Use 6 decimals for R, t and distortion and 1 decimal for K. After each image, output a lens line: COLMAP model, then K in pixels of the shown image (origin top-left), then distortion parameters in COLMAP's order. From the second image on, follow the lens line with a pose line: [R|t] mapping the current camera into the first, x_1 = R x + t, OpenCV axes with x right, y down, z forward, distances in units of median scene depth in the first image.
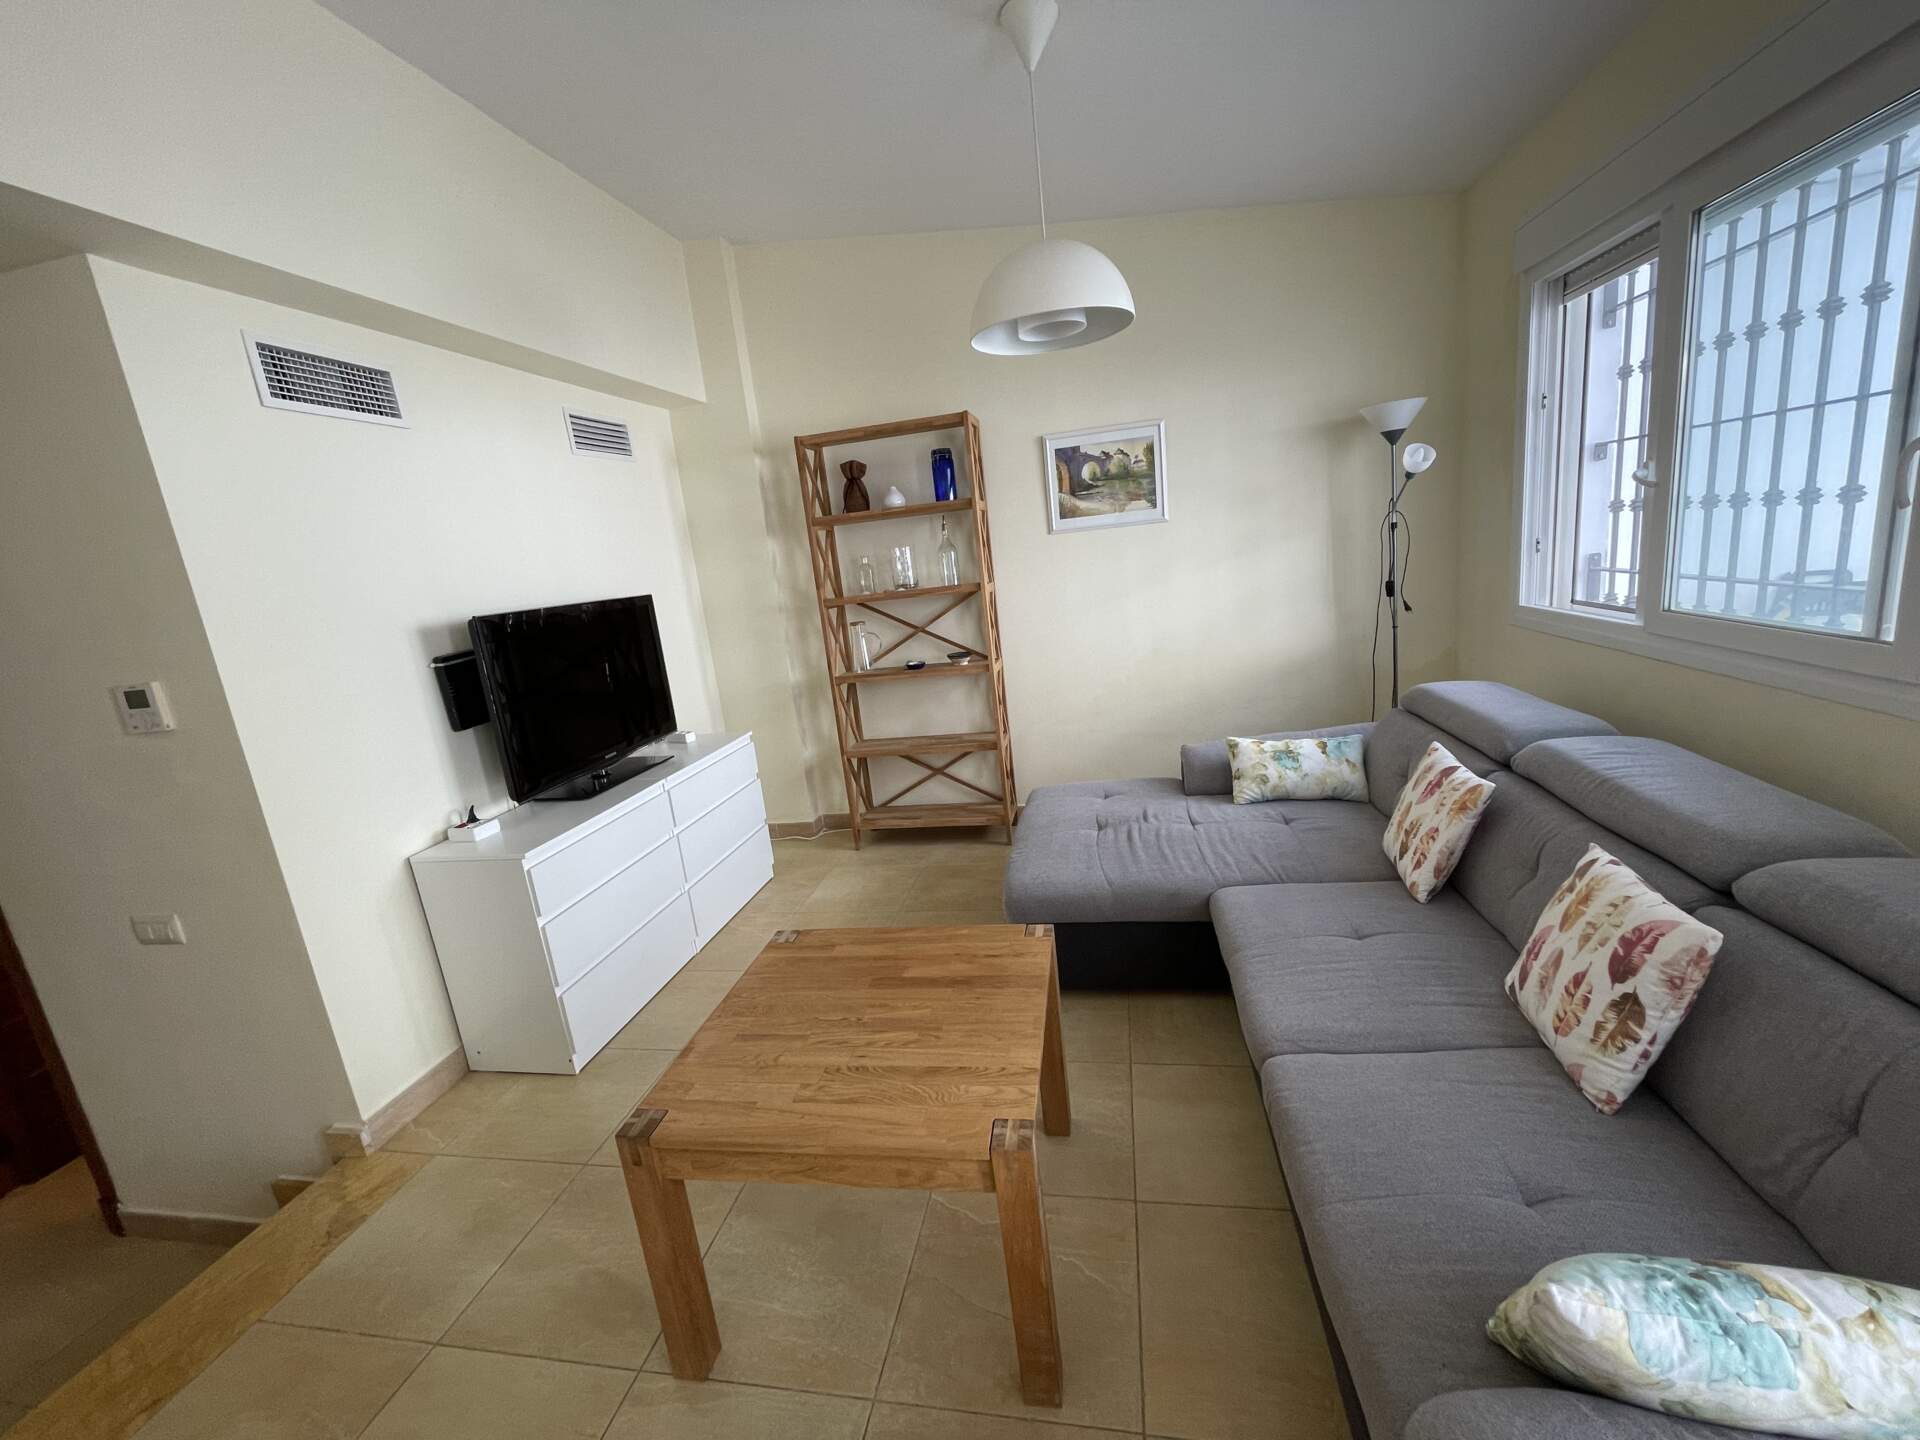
lens RADIAL K [[774.1, 0, 959.5], [0, 774.1, 718.7], [0, 0, 1]] dist [-0.002825, 0.000215]
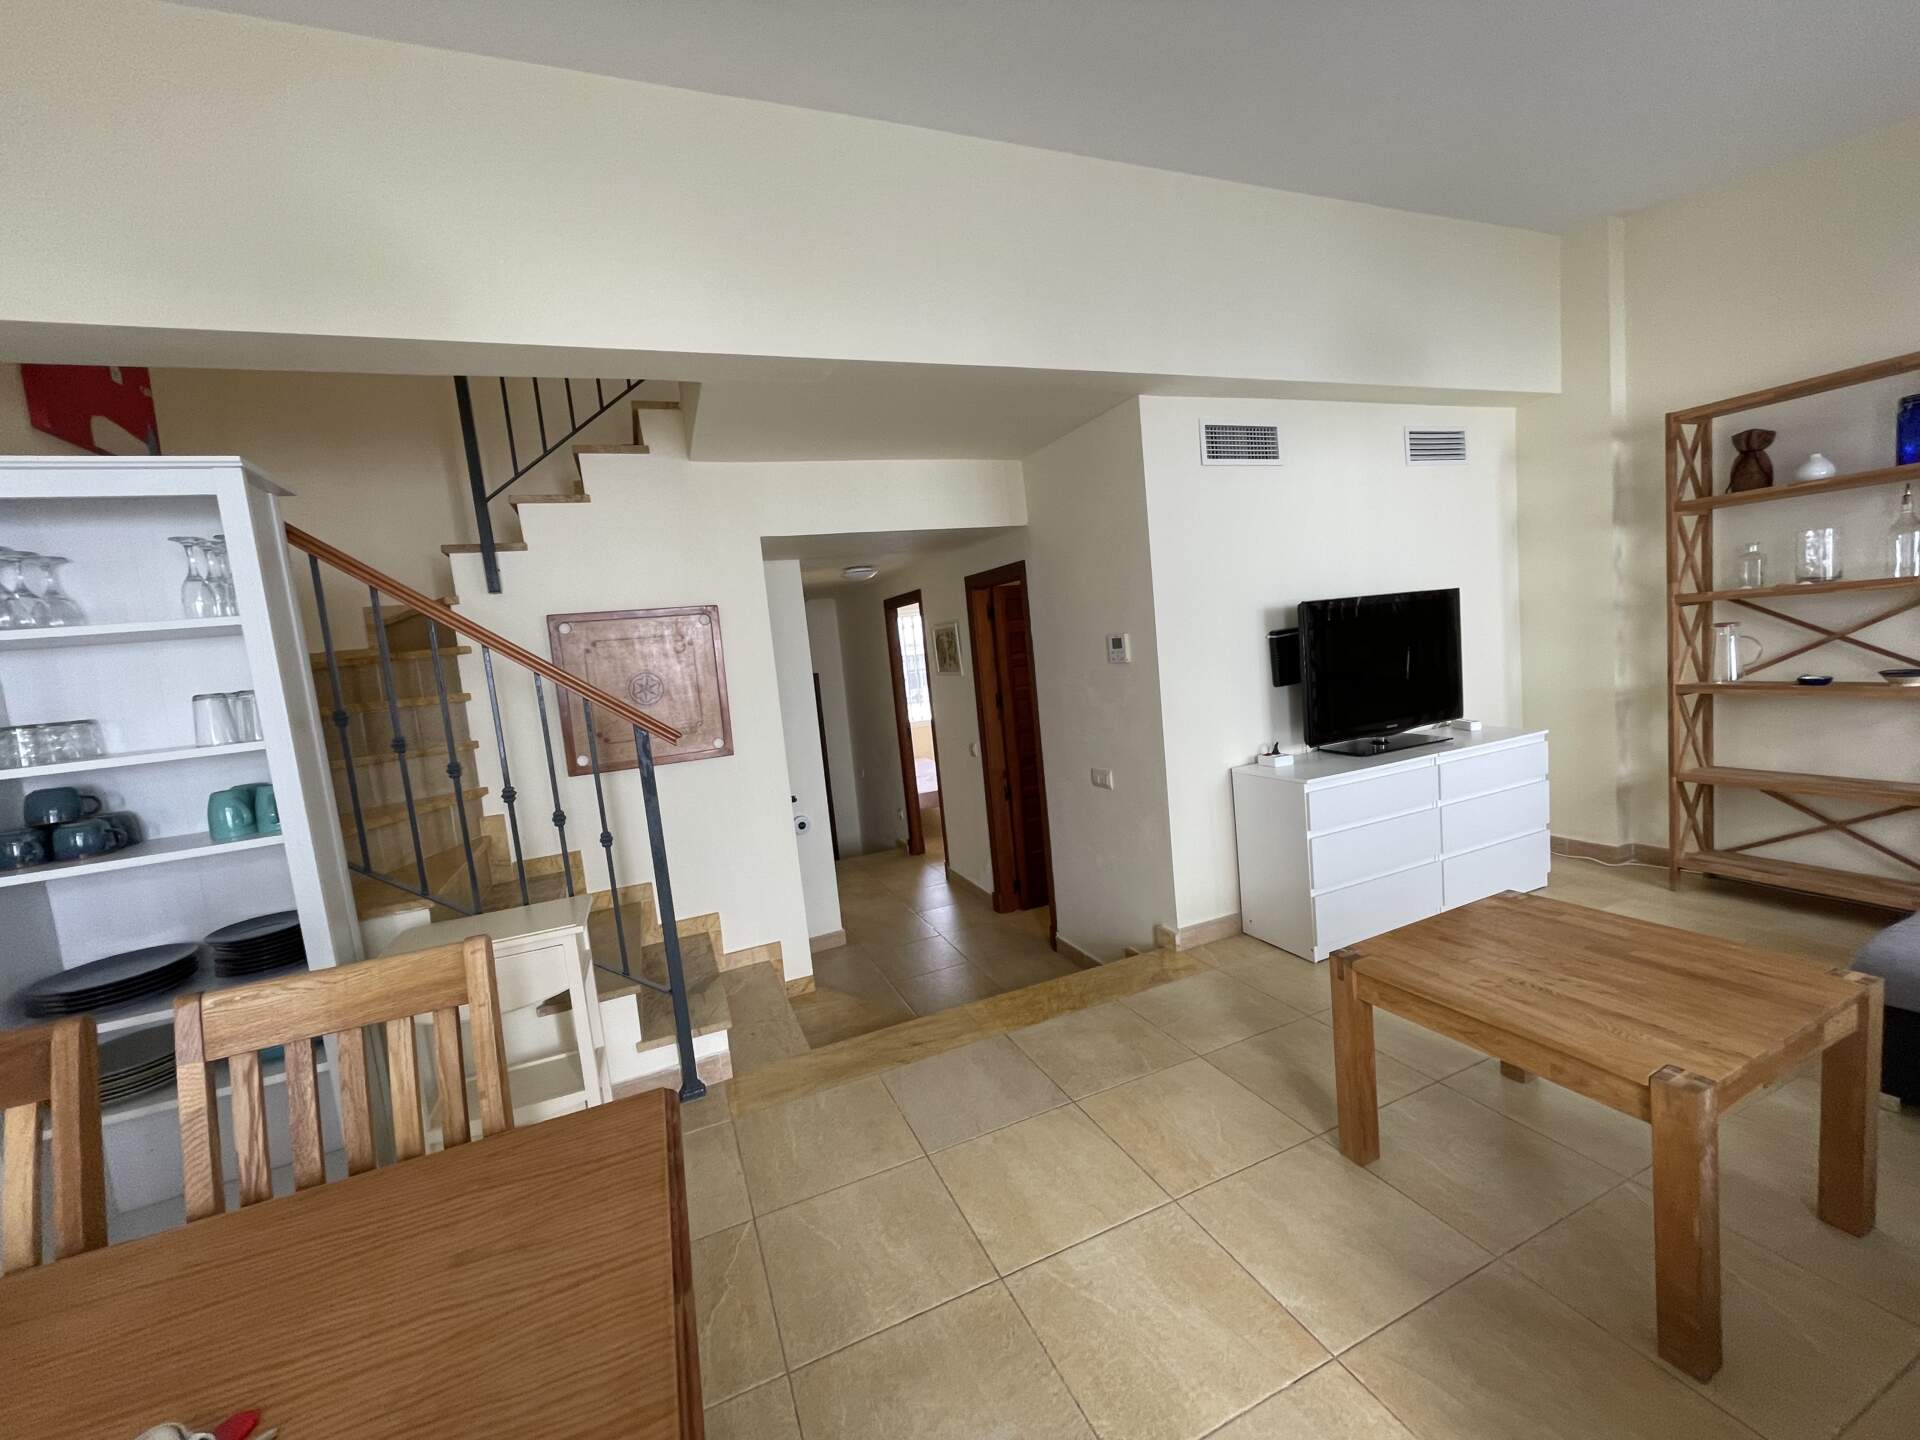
lens RADIAL K [[774.1, 0, 961.0], [0, 774.1, 720.6], [0, 0, 1]] dist [-0.002825, 0.000215]
pose [[0.562941, 0.139243, -0.814683, 0.123834], [-0.141312, 0.987407, 0.071119, 0.046973], [0.814327, 0.075089, 0.575529, -0.184700]]
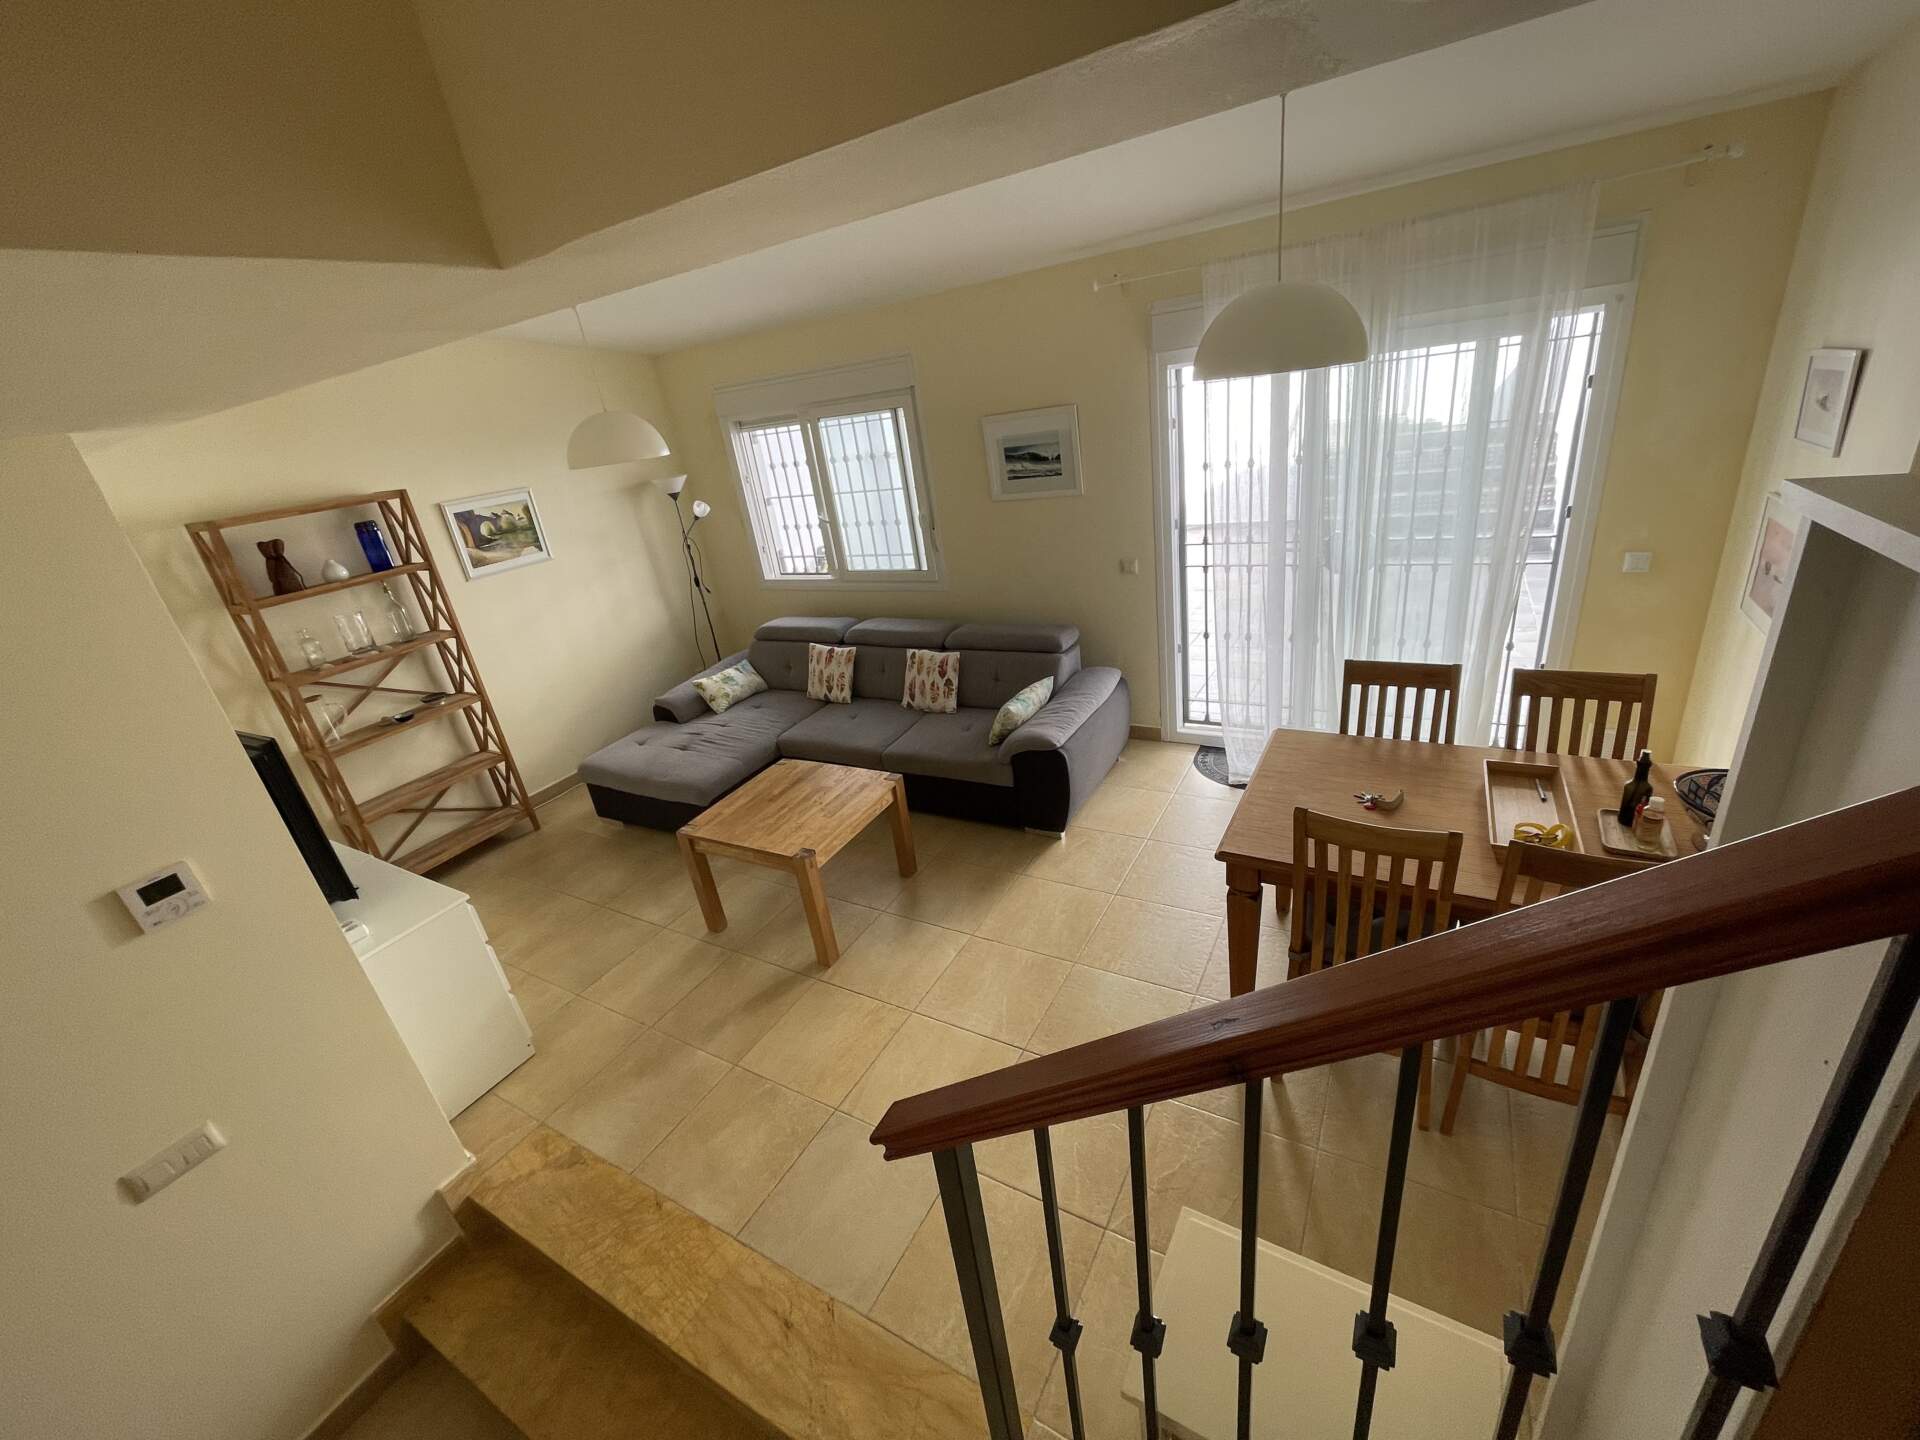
lens RADIAL K [[774.1, 0, 959.2], [0, 774.1, 720.2], [0, 0, 1]] dist [-0.002825, 0.000215]
pose [[0.332540, -0.307815, 0.891441, -0.960348], [0.294183, 0.931928, 0.212054, -0.081486], [-0.896032, 0.191730, 0.400457, -0.170472]]
